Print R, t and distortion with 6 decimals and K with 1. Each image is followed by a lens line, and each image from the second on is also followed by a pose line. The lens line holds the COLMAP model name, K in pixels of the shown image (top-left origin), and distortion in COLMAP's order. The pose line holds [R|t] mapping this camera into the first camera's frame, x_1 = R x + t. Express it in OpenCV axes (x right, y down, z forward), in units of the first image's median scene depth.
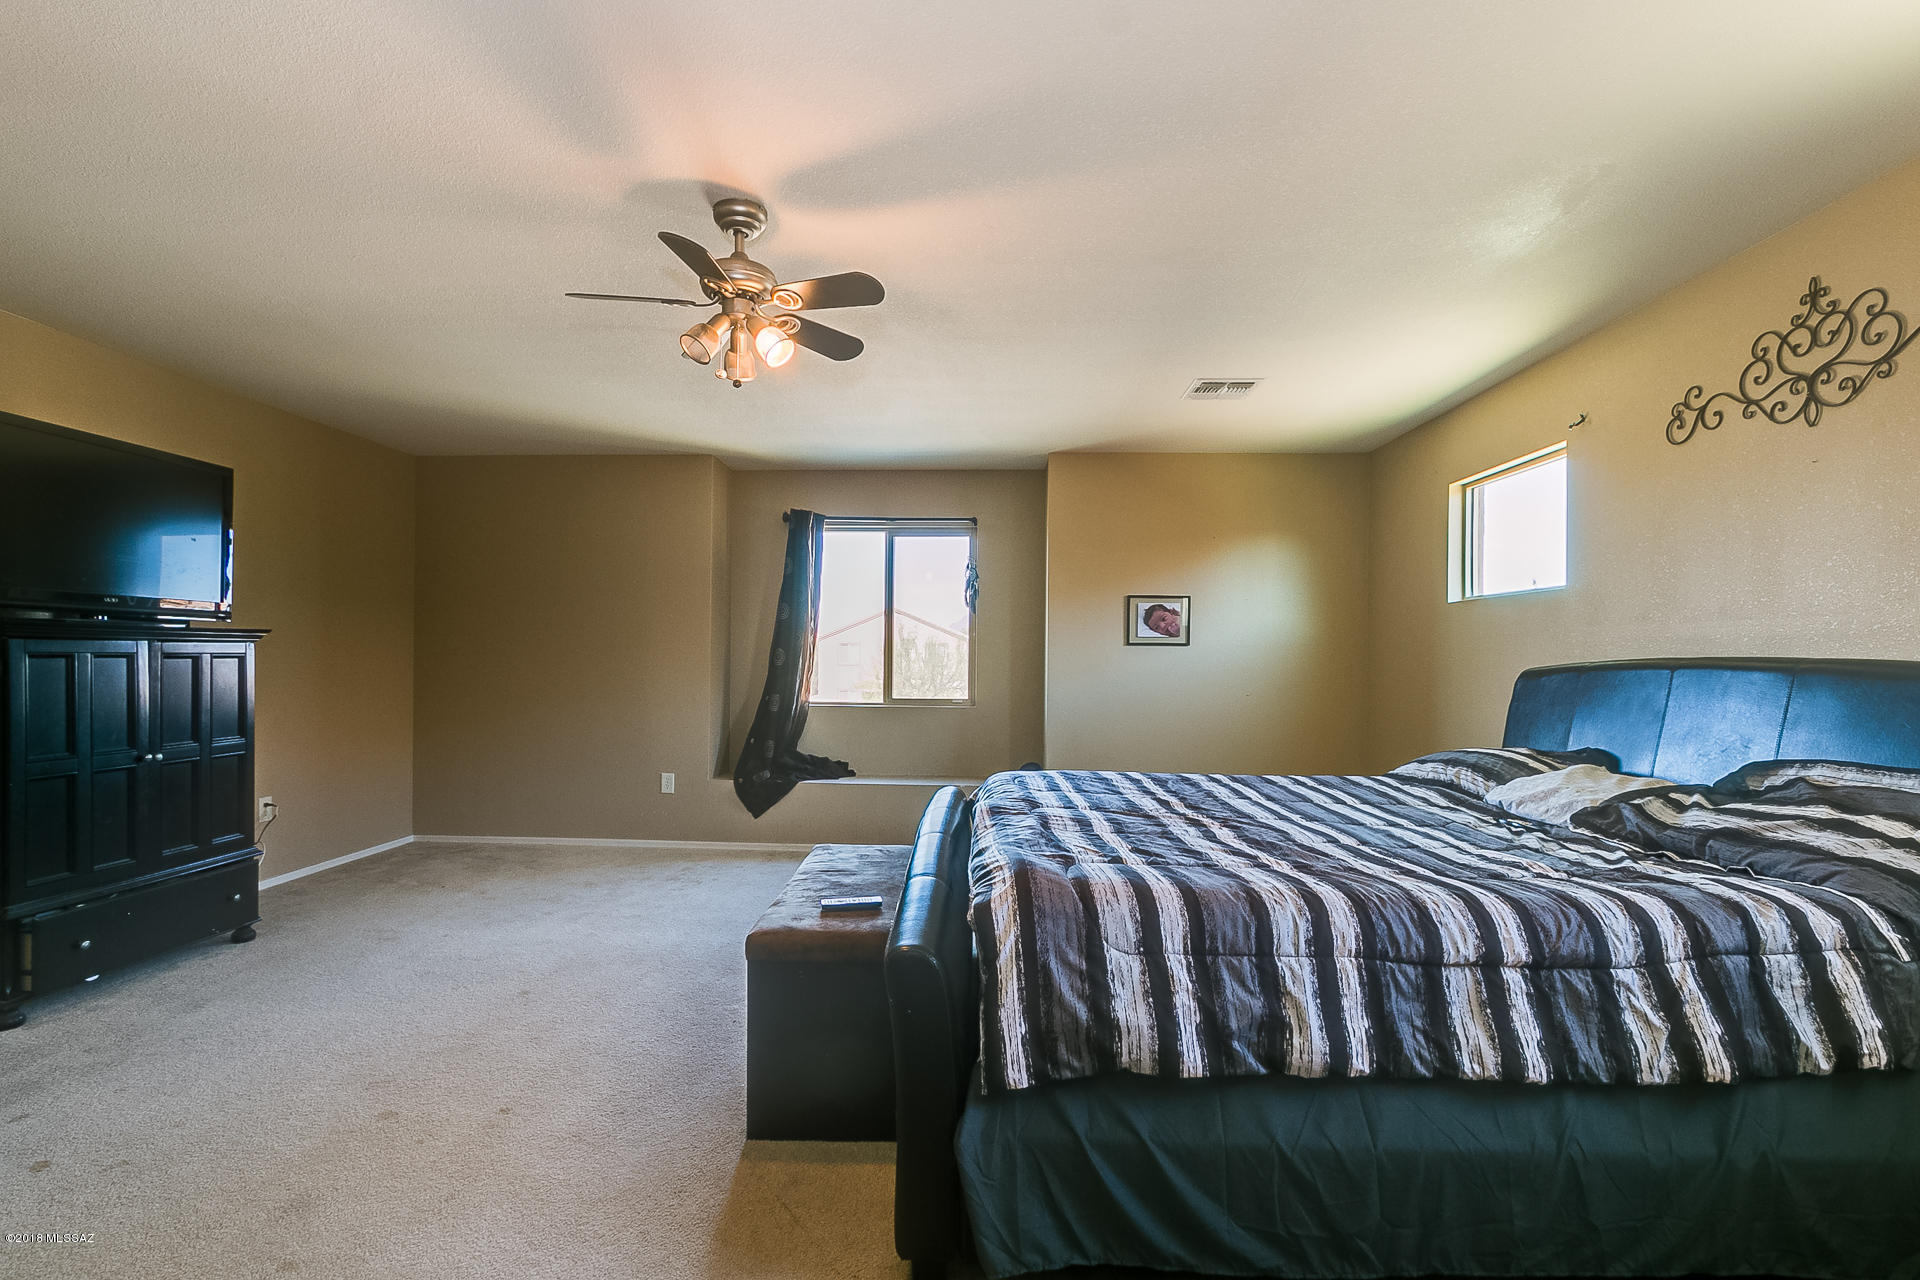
lens RADIAL K [[885.6, 0, 959.0], [0, 885.6, 659.3], [0, 0, 1]] dist [-0.004590, 0.000047]
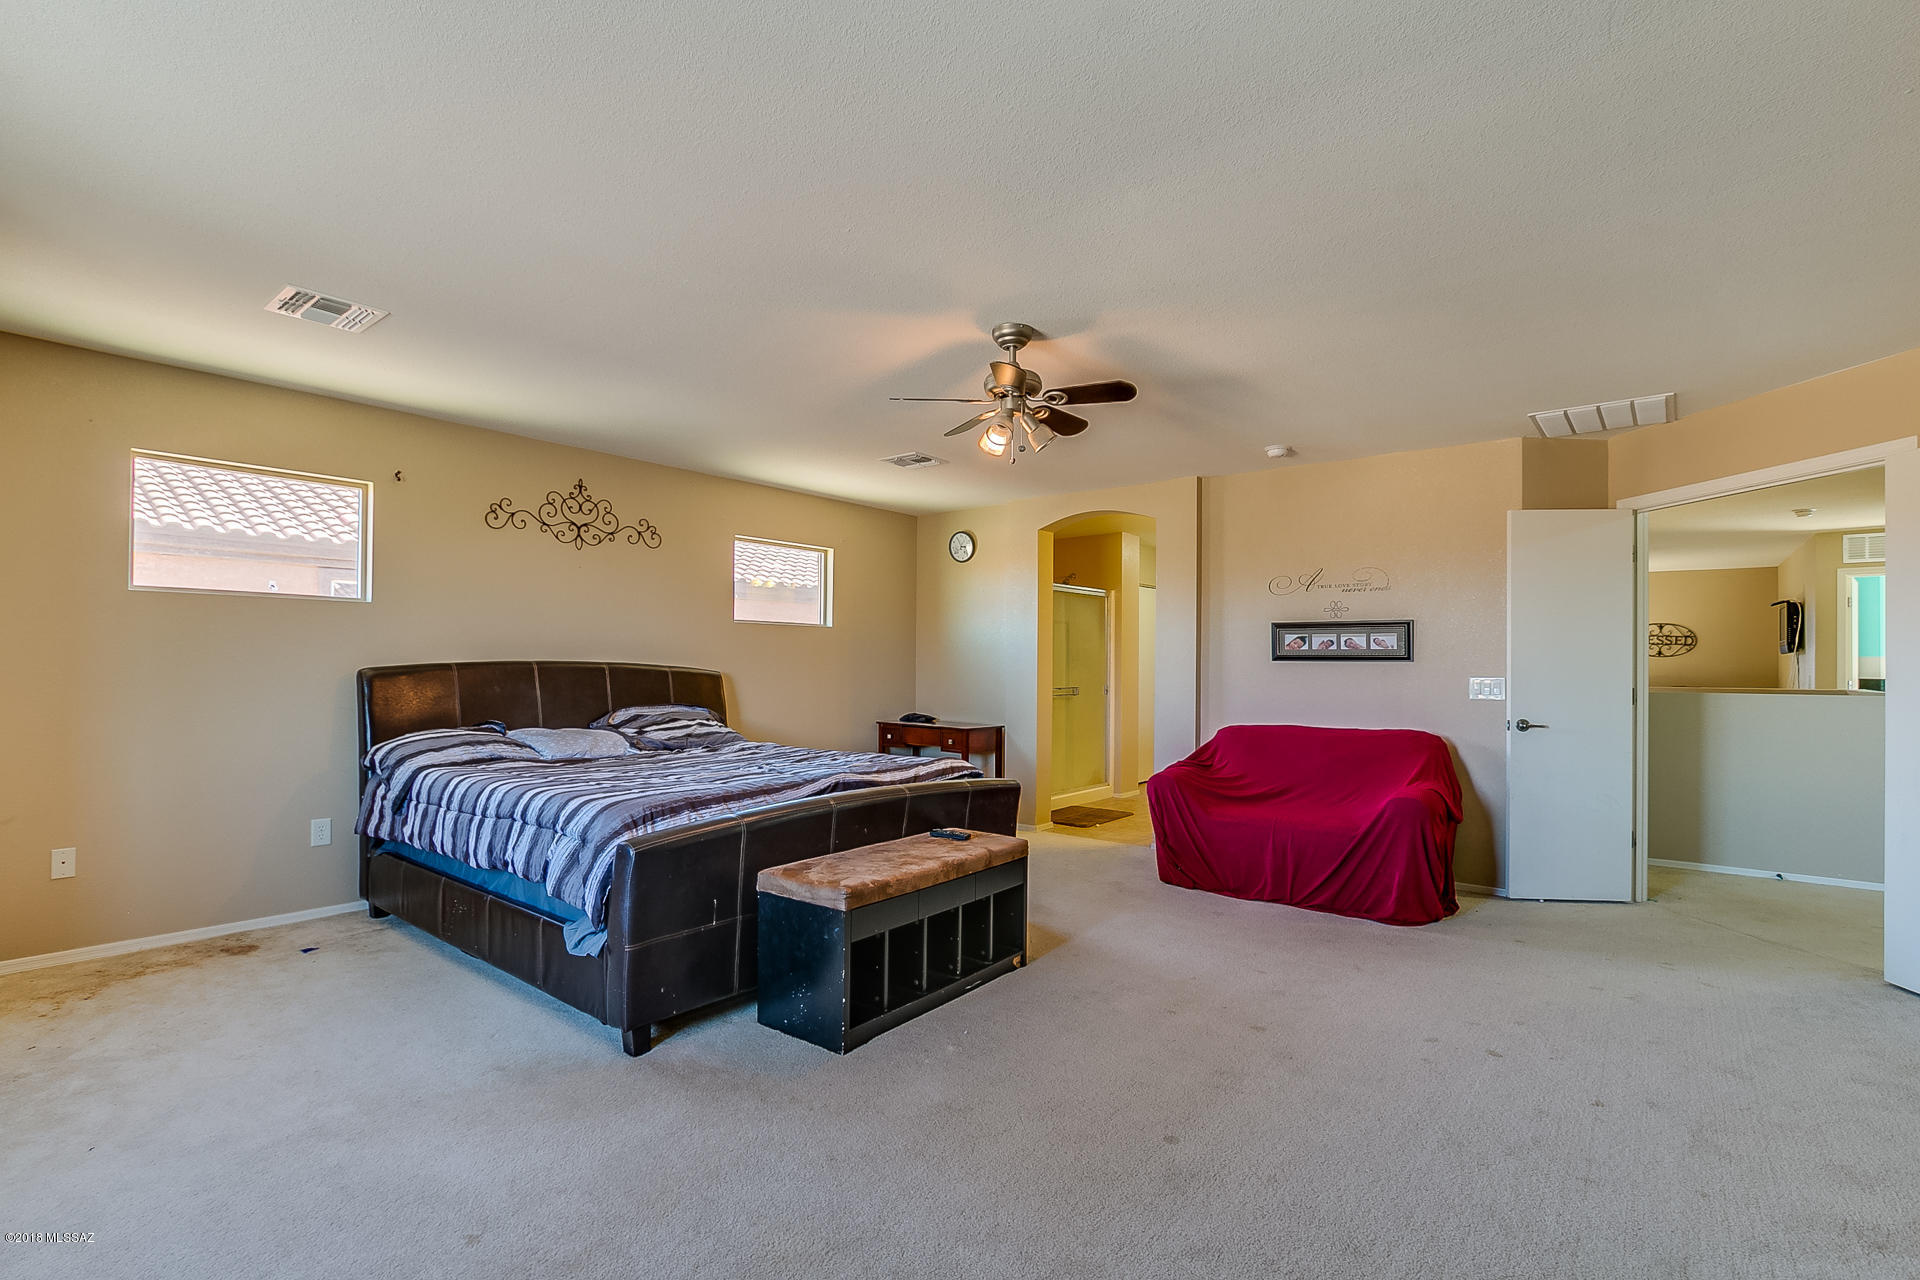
lens RADIAL K [[885.6, 0, 959.0], [0, 885.6, 659.3], [0, 0, 1]] dist [-0.004590, 0.000047]
pose [[-0.794770, -0.008796, 0.606847, -1.003651], [-0.011898, 0.999929, -0.001089, -0.014414], [-0.606794, -0.008086, -0.794818, 2.089263]]
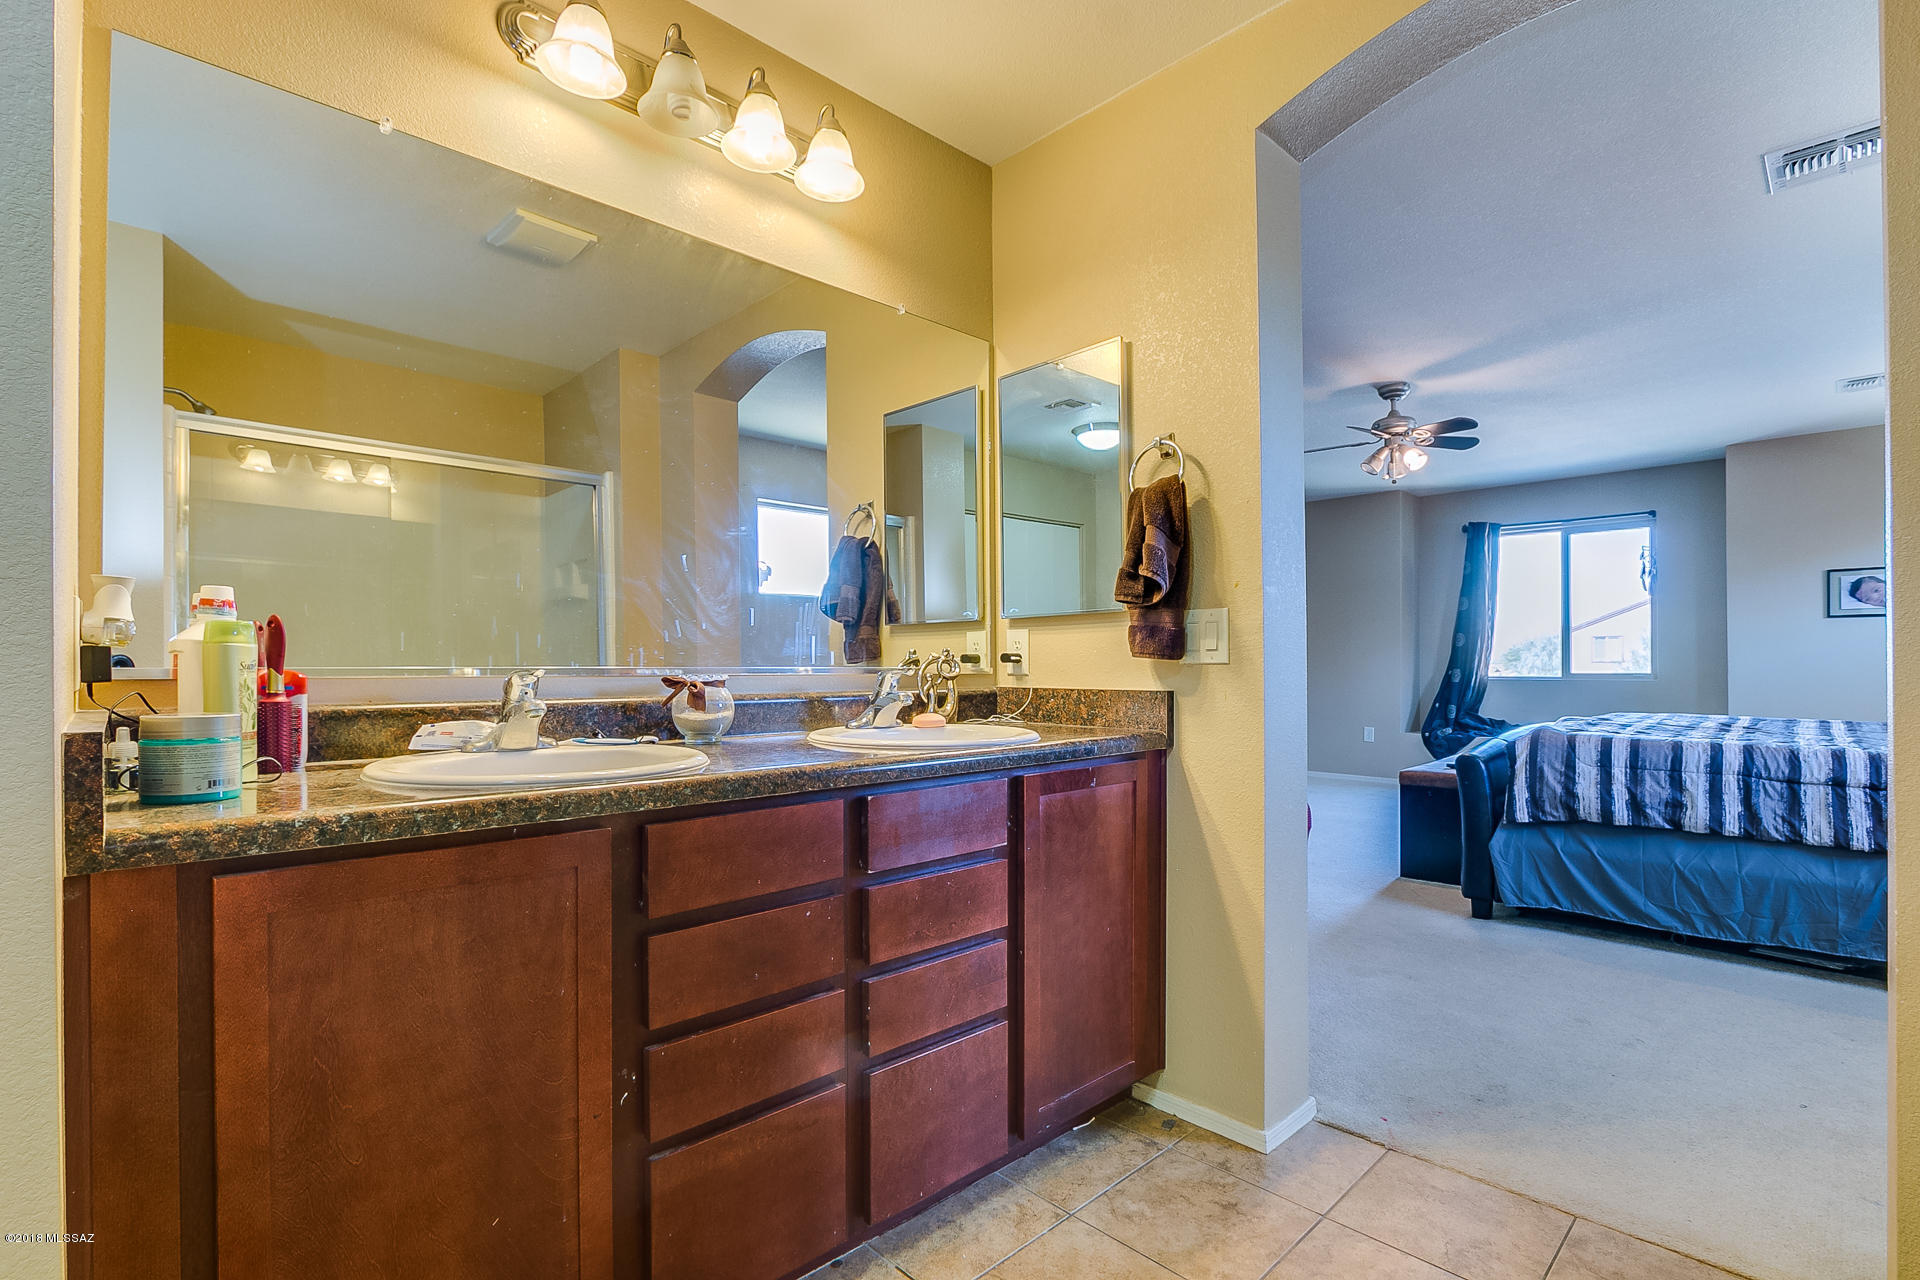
lens RADIAL K [[897.8, 0, 941.1], [0, 897.8, 661.3], [0, 0, 1]] dist [-0.016907, -0.000486]
pose [[0.710979, -0.012321, -0.703106, 0.383595], [0.011041, 0.999919, -0.006358, 0.063743], [0.703127, -0.003243, 0.711057, -0.989871]]
